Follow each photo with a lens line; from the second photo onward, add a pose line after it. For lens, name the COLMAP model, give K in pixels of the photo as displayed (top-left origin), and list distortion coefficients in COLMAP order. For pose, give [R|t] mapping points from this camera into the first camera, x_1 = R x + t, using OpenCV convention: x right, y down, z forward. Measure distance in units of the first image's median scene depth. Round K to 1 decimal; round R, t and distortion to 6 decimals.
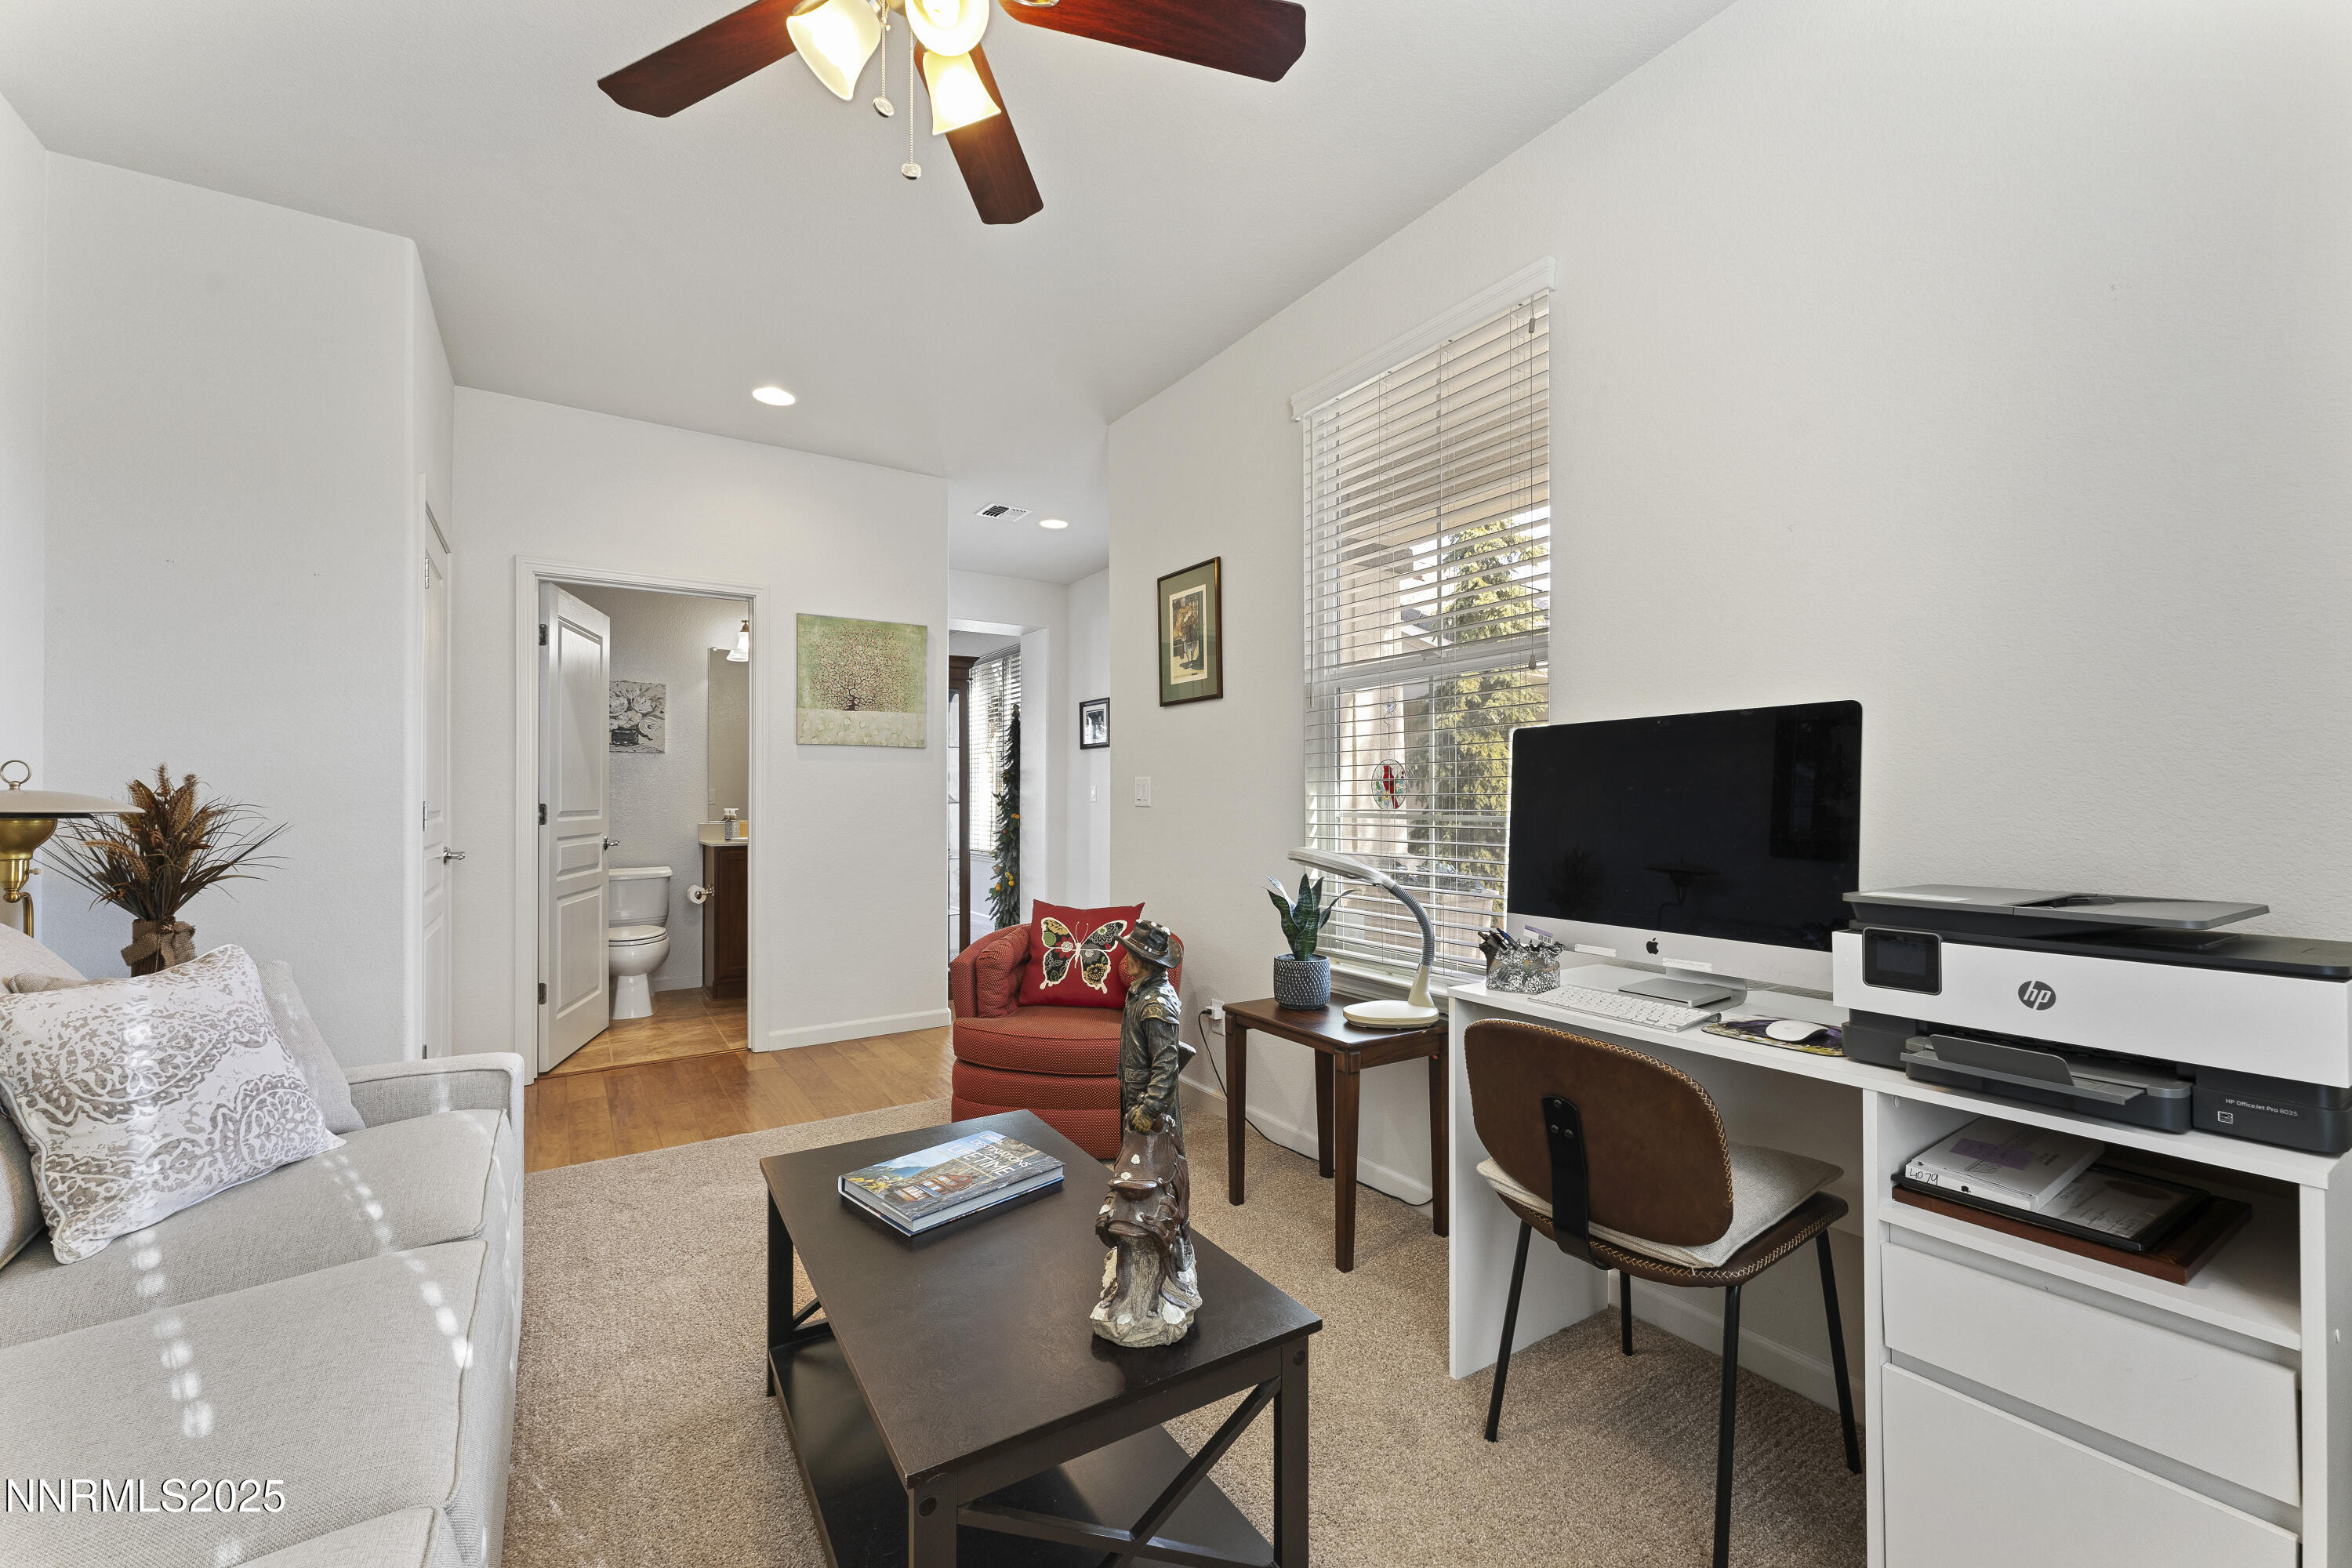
lens RADIAL K [[951.0, 0, 1182.6], [0, 951.0, 788.1], [0, 0, 1]] dist [-0.000977, -0.000067]
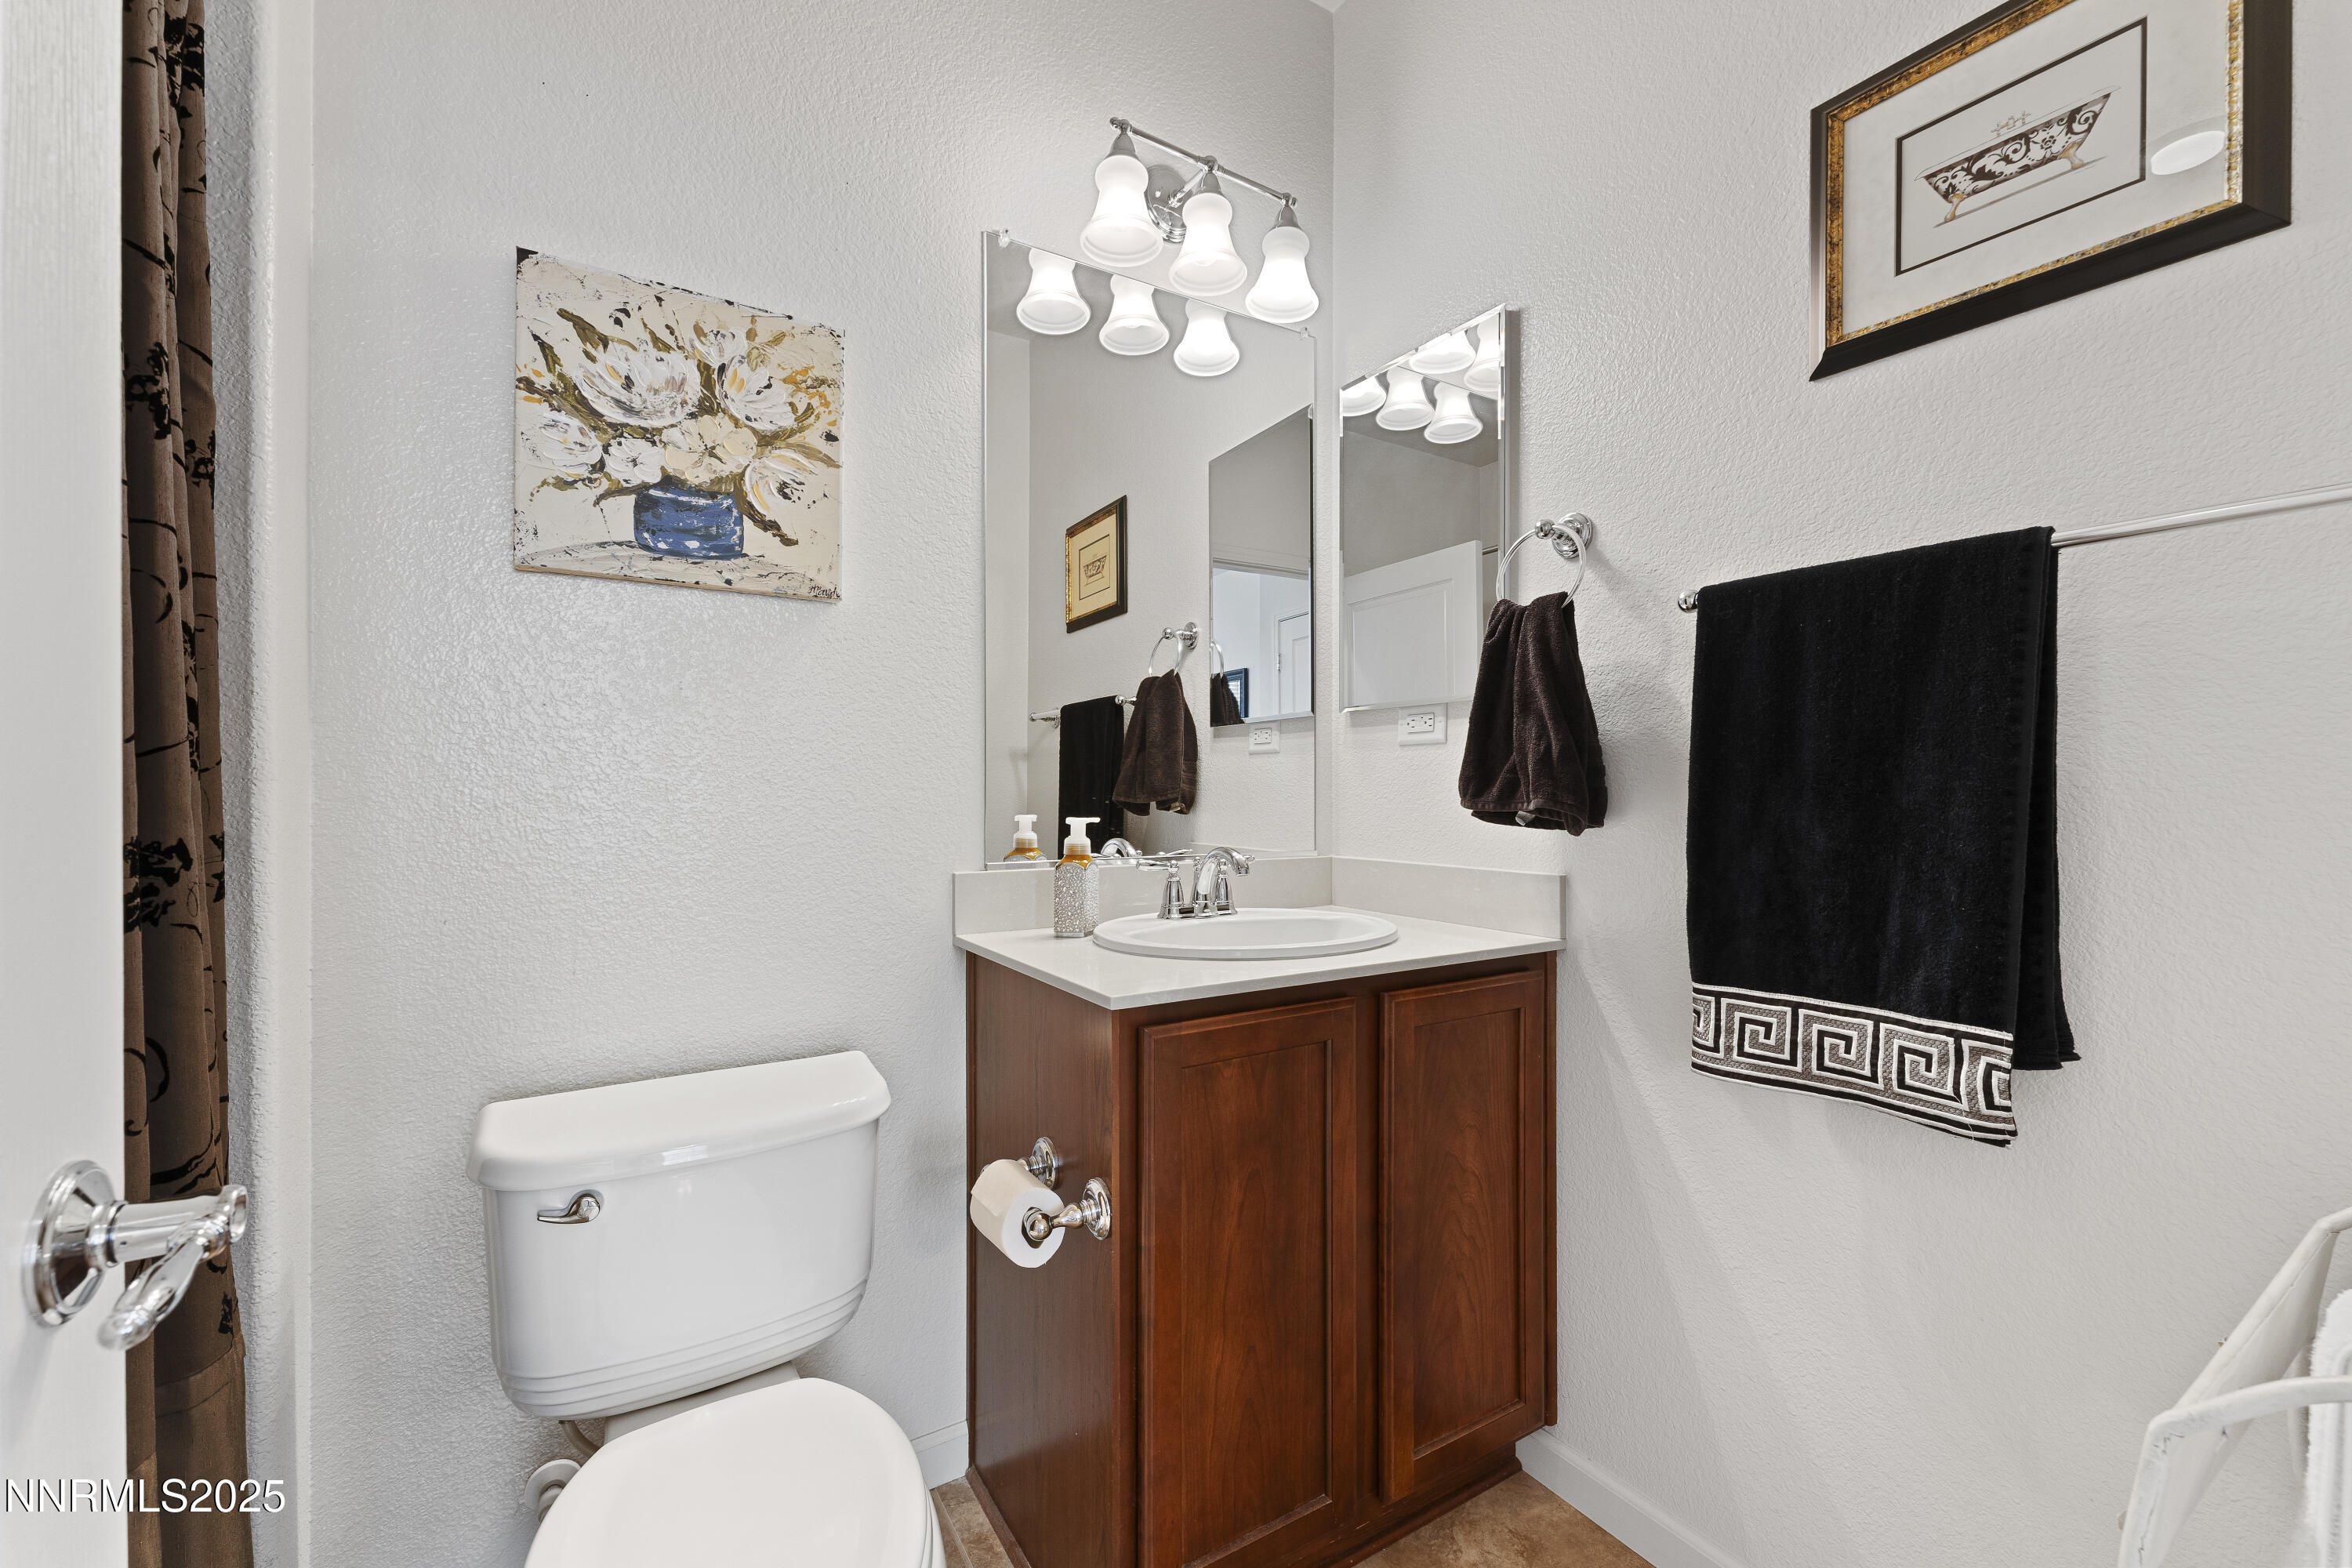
lens RADIAL K [[951.0, 0, 1171.5], [0, 951.0, 790.8], [0, 0, 1]] dist [-0.000977, -0.000067]
pose [[0.999747, 0.004681, -0.021979, -0.457018], [-0.004450, 0.999934, 0.010545, 0.010593], [0.022027, -0.010445, 0.999703, 0.758387]]
